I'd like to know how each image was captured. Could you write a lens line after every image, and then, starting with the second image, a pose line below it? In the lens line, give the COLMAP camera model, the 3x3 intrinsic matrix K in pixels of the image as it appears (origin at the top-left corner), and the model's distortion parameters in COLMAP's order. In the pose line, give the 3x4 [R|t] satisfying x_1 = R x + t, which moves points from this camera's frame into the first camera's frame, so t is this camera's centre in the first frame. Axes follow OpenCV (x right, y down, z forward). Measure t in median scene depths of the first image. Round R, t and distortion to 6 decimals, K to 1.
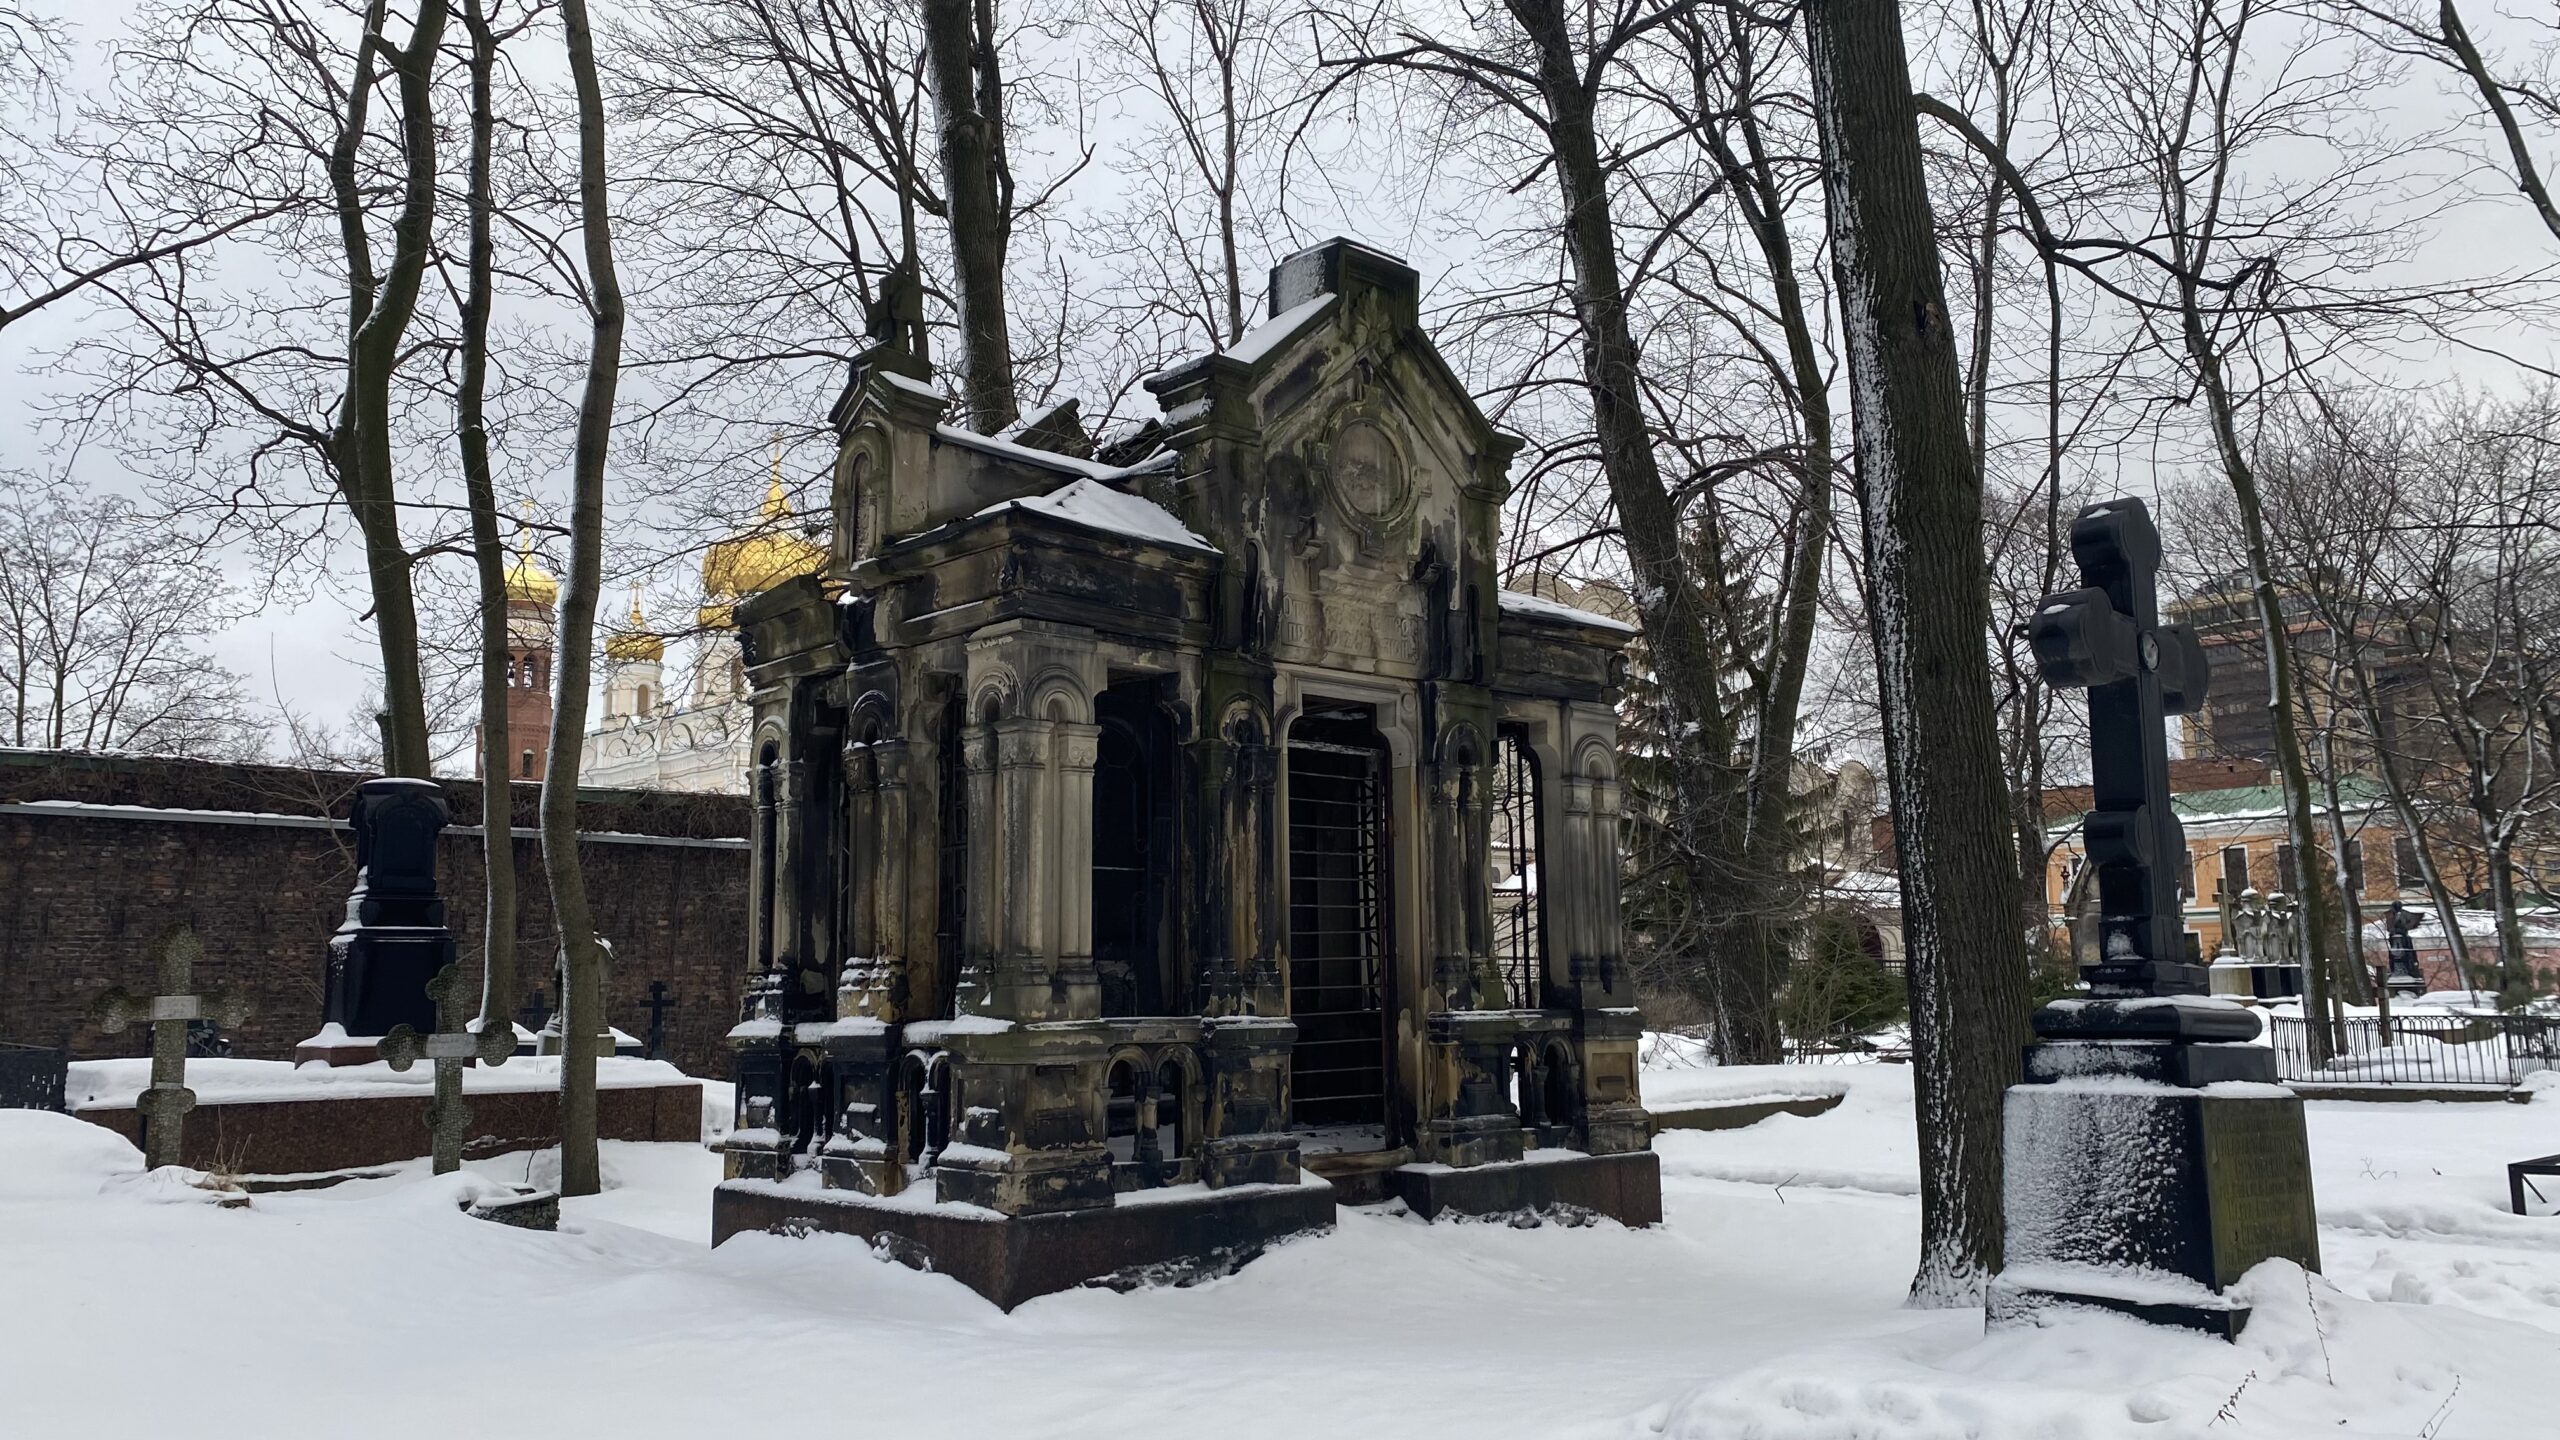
lens RADIAL K [[1953.5, 0, 1276.3], [0, 1953.5, 717.0], [0, 0, 1]] dist [0.025944, -0.007388]
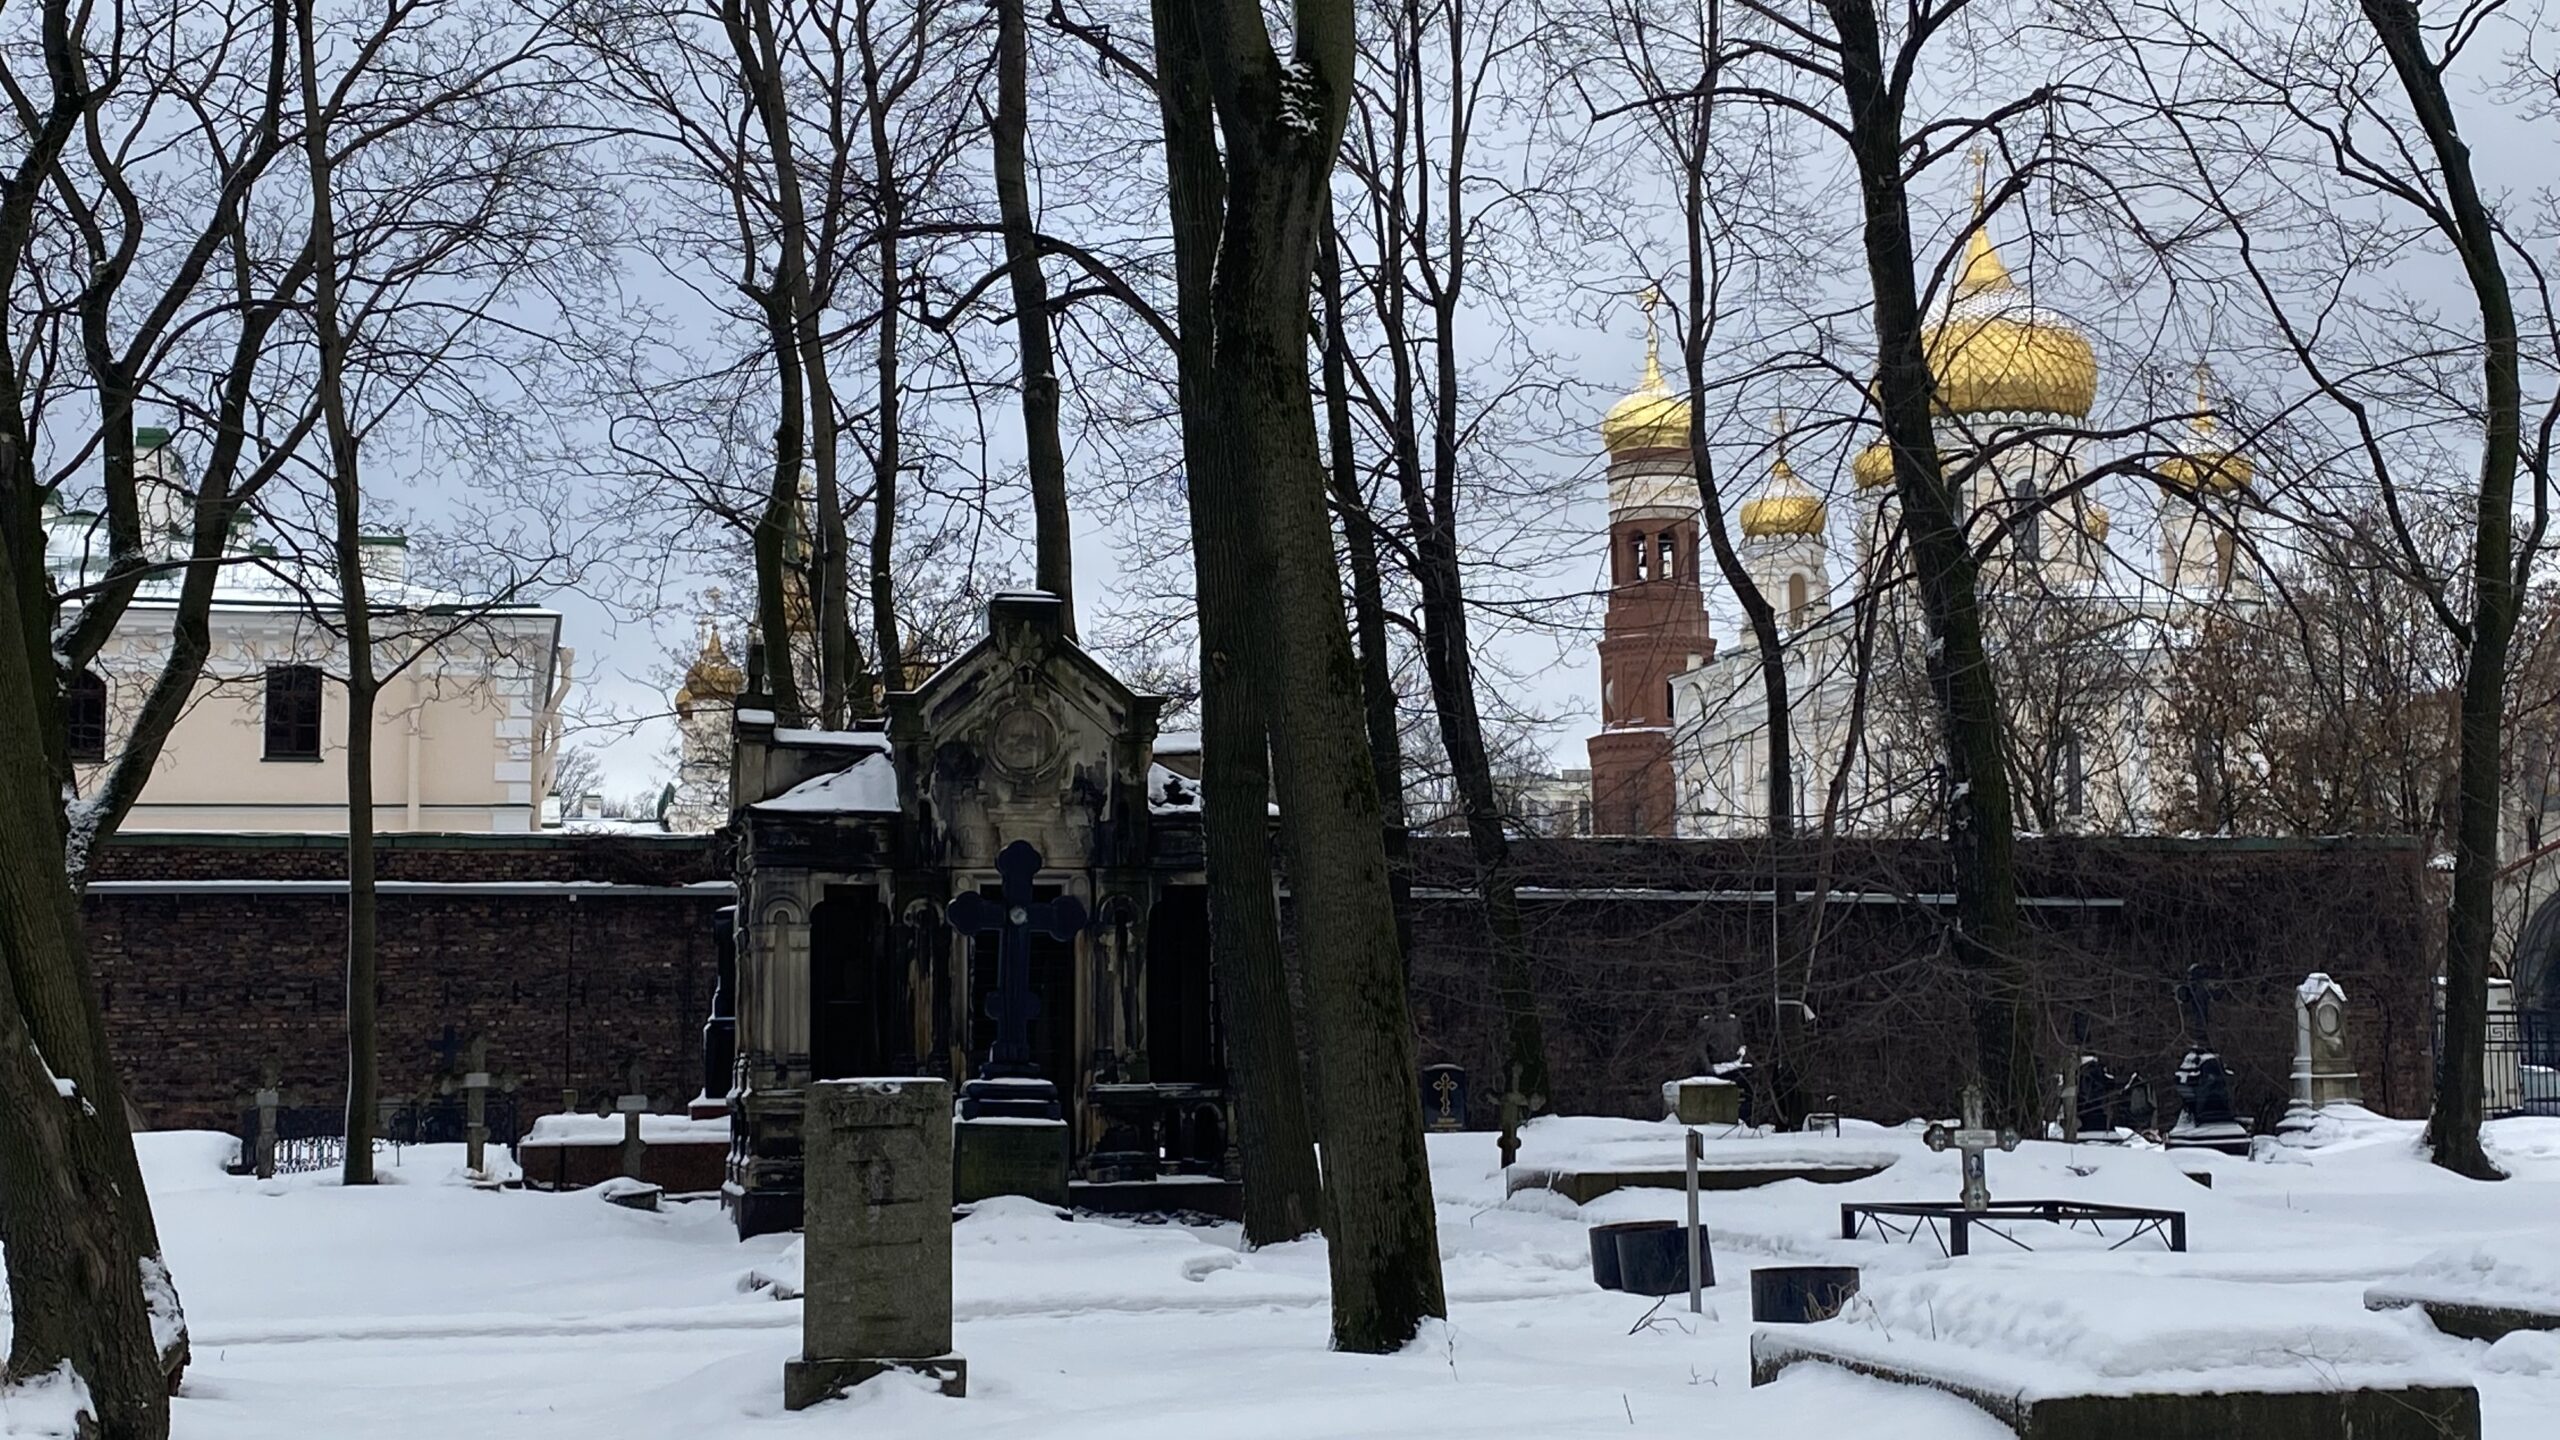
lens RADIAL K [[3483.1, 0, 1280.4], [0, 3483.1, 716.8], [0, 0, 1]] dist [0.113600, 0.000000]
pose [[0.864074, -0.048752, -0.500998, 1.629636], [0.072329, 0.996995, 0.027729, -0.208157], [0.498141, -0.060197, 0.865004, -1.314614]]
